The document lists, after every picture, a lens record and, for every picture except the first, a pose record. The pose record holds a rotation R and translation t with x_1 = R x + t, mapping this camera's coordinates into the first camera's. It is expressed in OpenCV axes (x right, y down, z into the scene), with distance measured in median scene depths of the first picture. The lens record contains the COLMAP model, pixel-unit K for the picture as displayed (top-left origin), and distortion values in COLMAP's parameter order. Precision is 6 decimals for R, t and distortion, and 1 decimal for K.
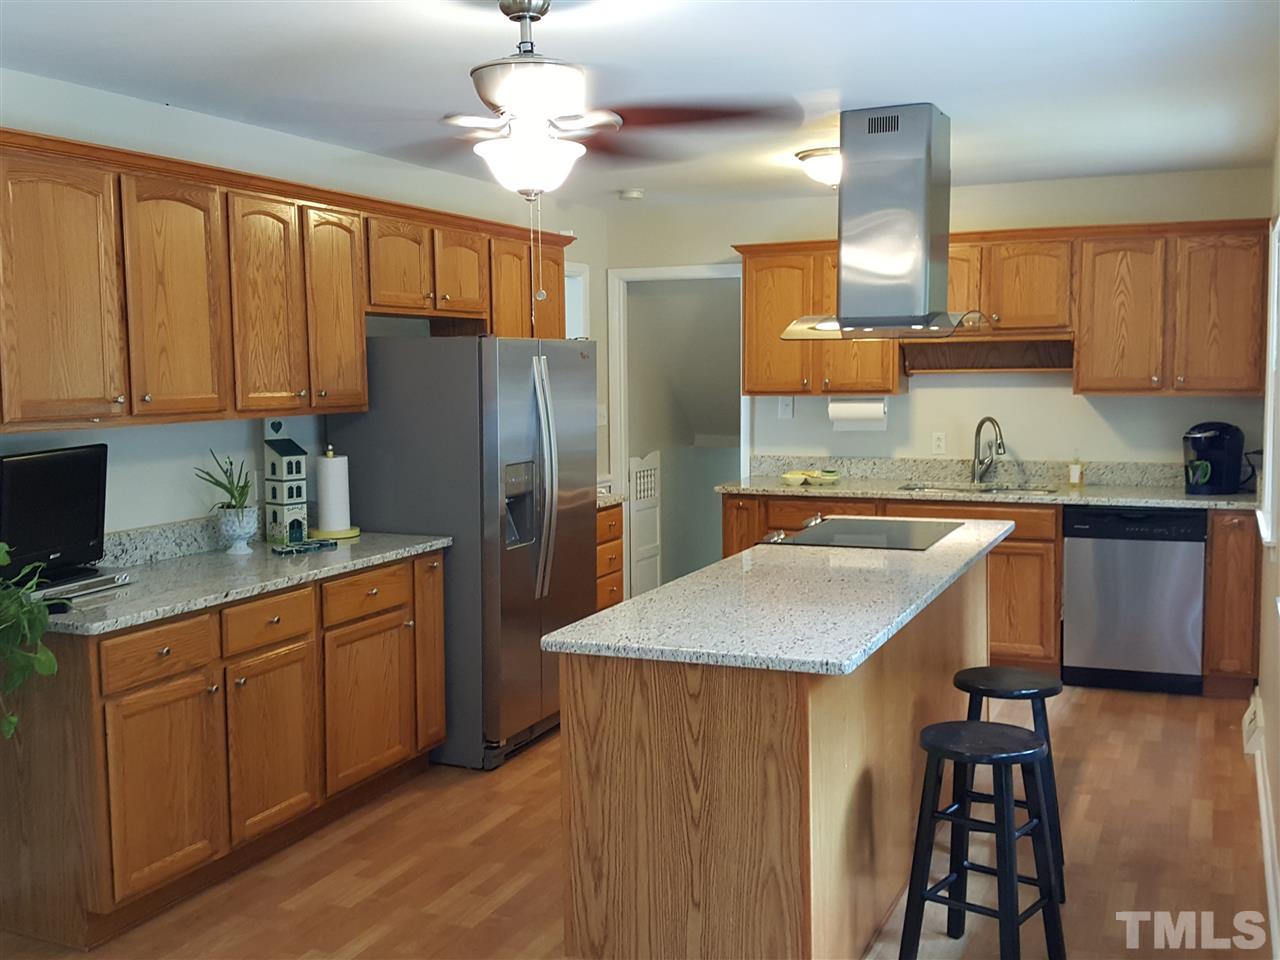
lens RADIAL K [[1319.2, 0, 640.0], [0, 1319.2, 480.0], [0, 0, 1]] dist [0.245096, -0.654329]
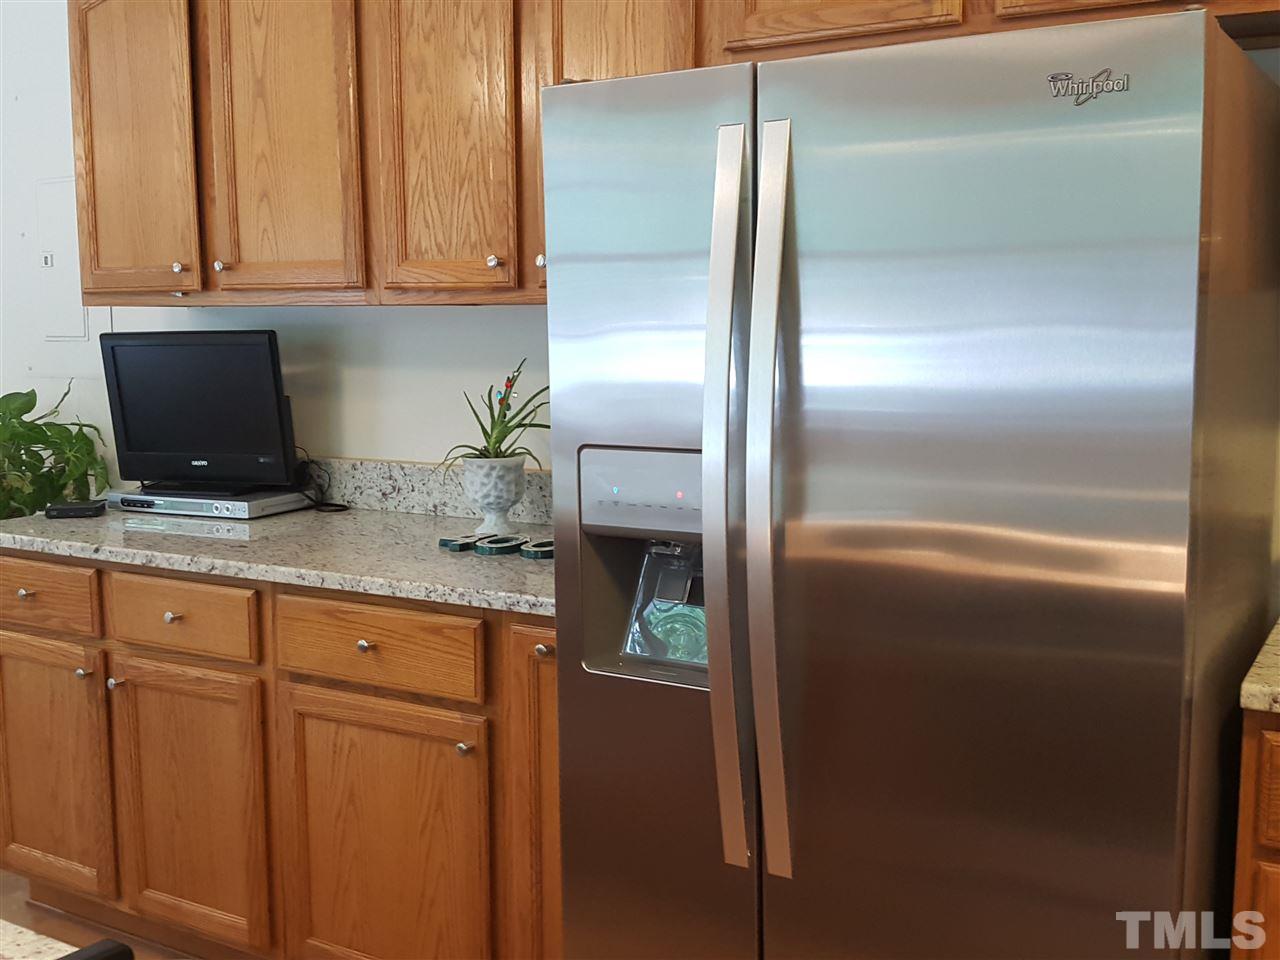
lens RADIAL K [[1319.2, 0, 640.0], [0, 1319.2, 480.0], [0, 0, 1]] dist [0.245096, -0.654329]
pose [[-0.124279, 0.129165, -0.983804, 0.297341], [-0.083481, 0.986615, 0.140080, -0.062092], [0.988729, 0.099538, -0.111833, 1.212255]]
